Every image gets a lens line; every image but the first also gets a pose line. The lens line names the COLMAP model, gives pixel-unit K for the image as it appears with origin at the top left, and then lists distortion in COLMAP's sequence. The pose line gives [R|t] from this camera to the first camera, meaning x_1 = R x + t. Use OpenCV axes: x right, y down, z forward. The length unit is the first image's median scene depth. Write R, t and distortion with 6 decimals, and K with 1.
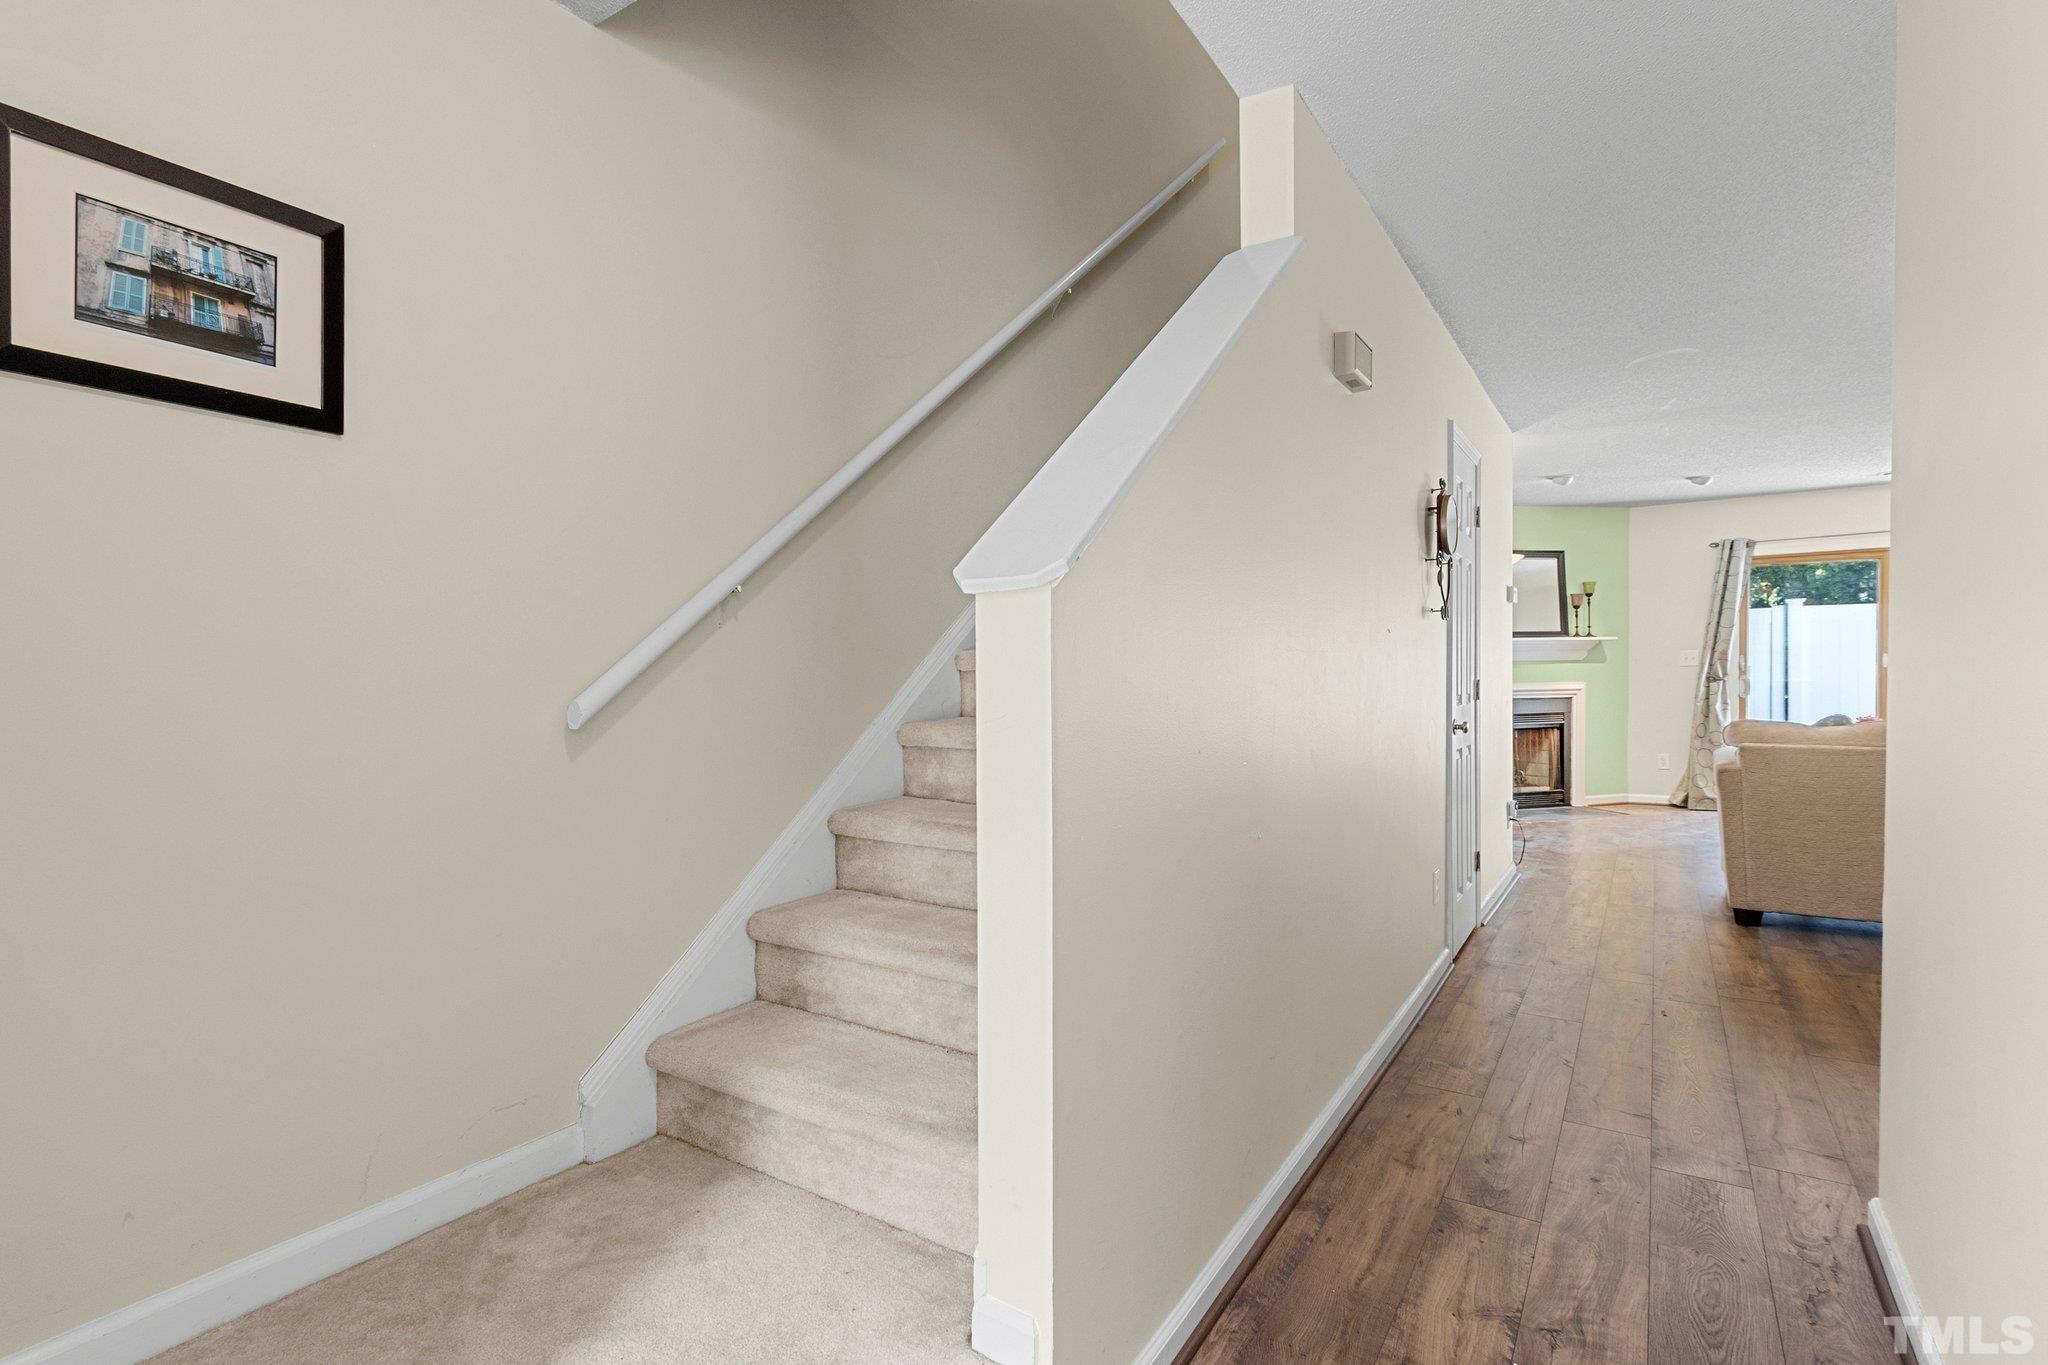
lens RADIAL K [[956.5, 0, 1015.1], [0, 956.5, 702.2], [0, 0, 1]] dist [0.000743, 0.000071]
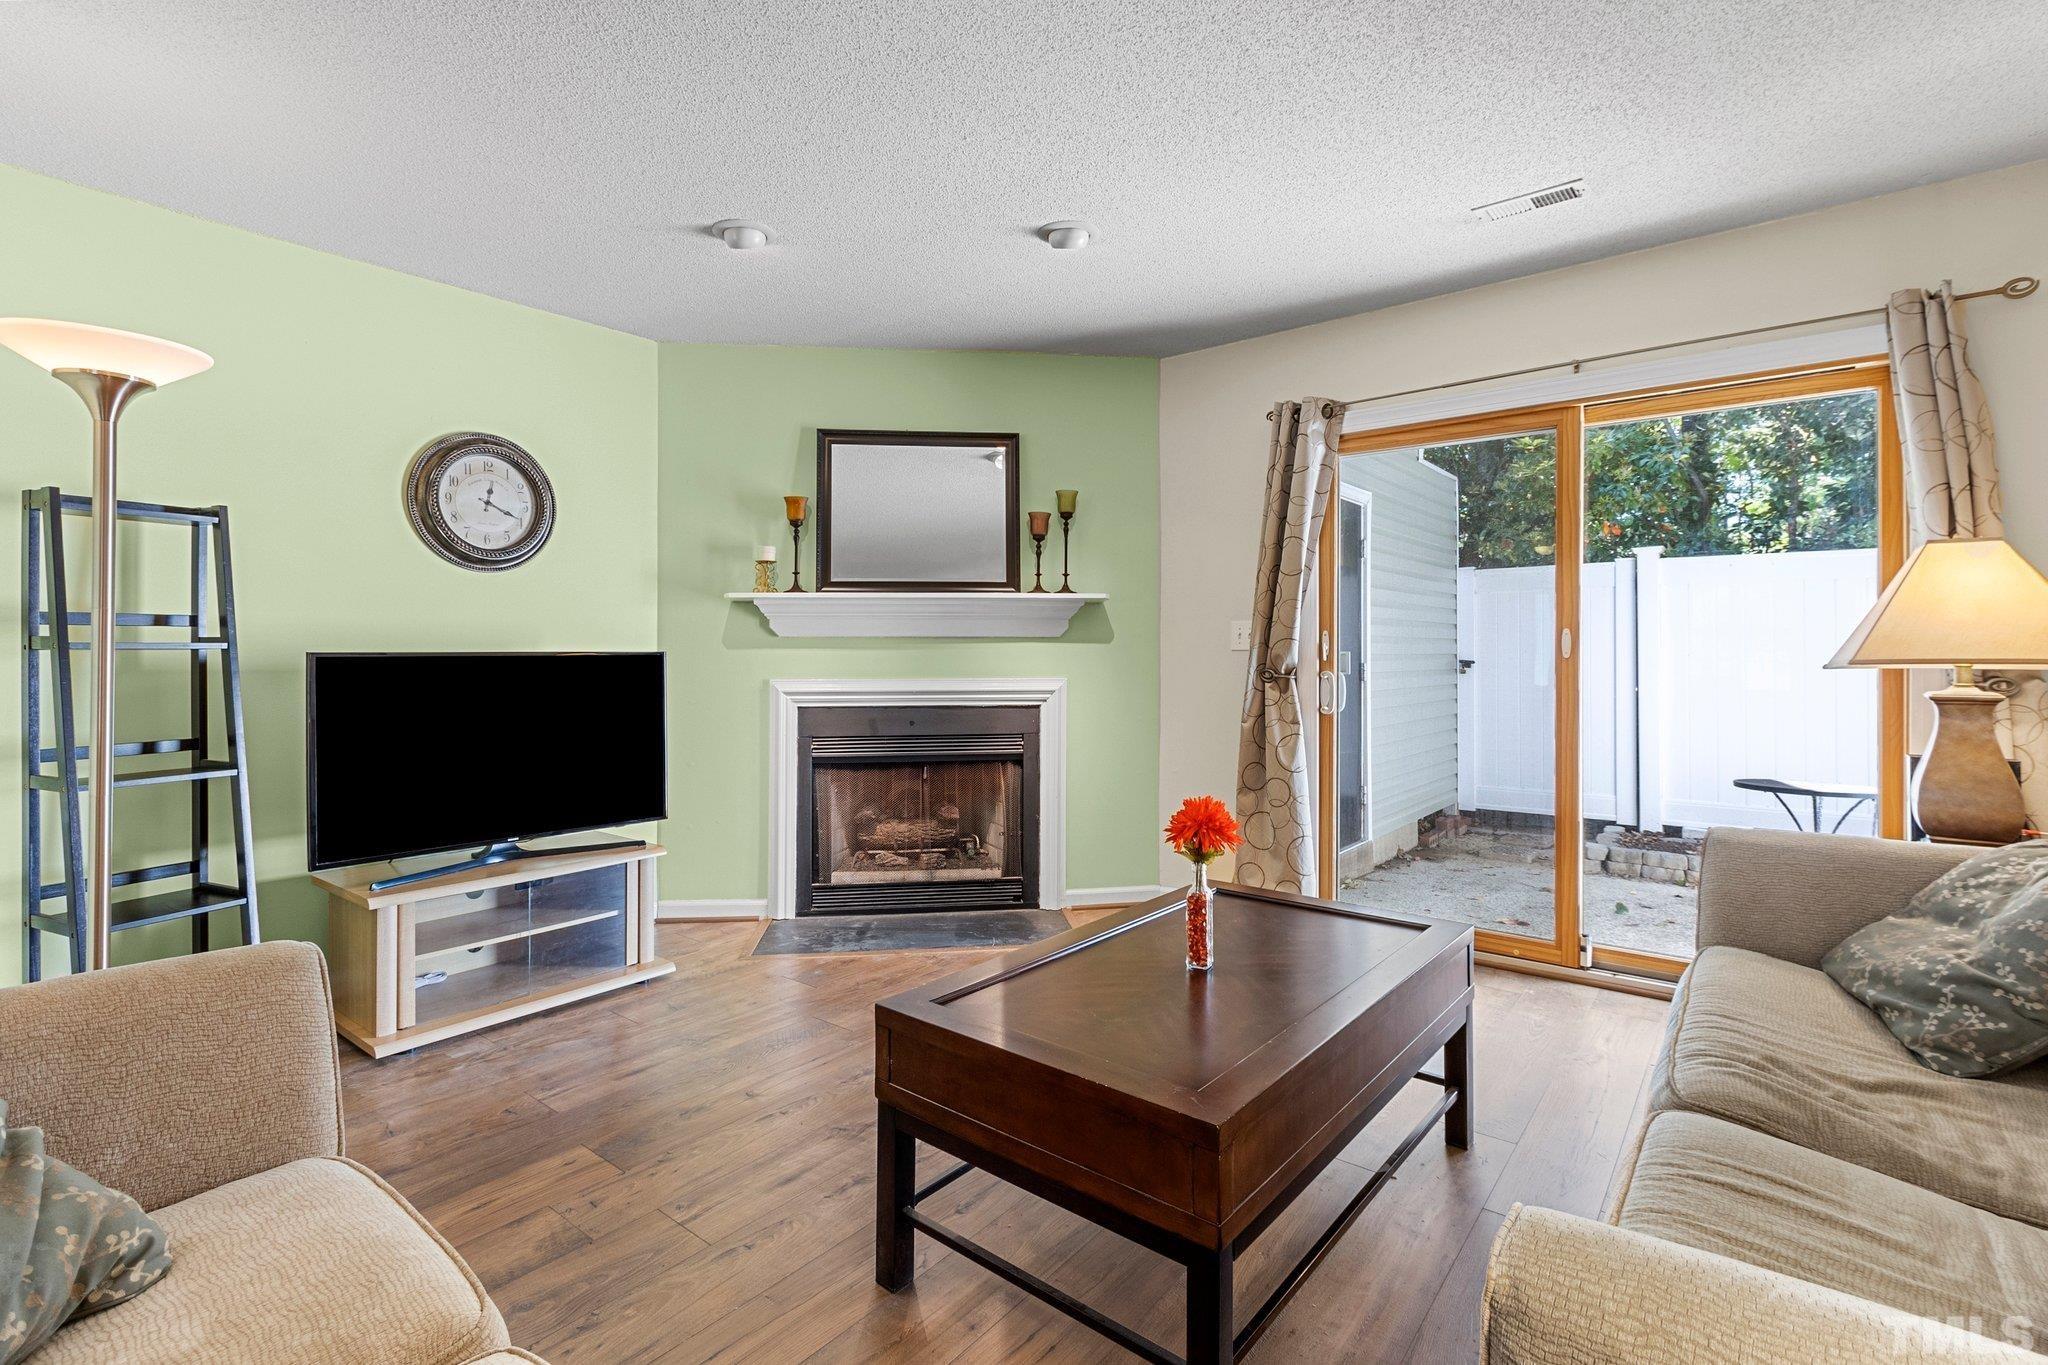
lens RADIAL K [[956.2, 0, 1023.2], [0, 956.2, 652.4], [0, 0, 1]] dist [0.000085, -0.000269]
pose [[0.997202, 0.013178, -0.073586, 0.644243], [-0.015256, 0.999498, -0.027751, -0.020778], [0.073184, 0.028796, 0.996903, 0.486637]]
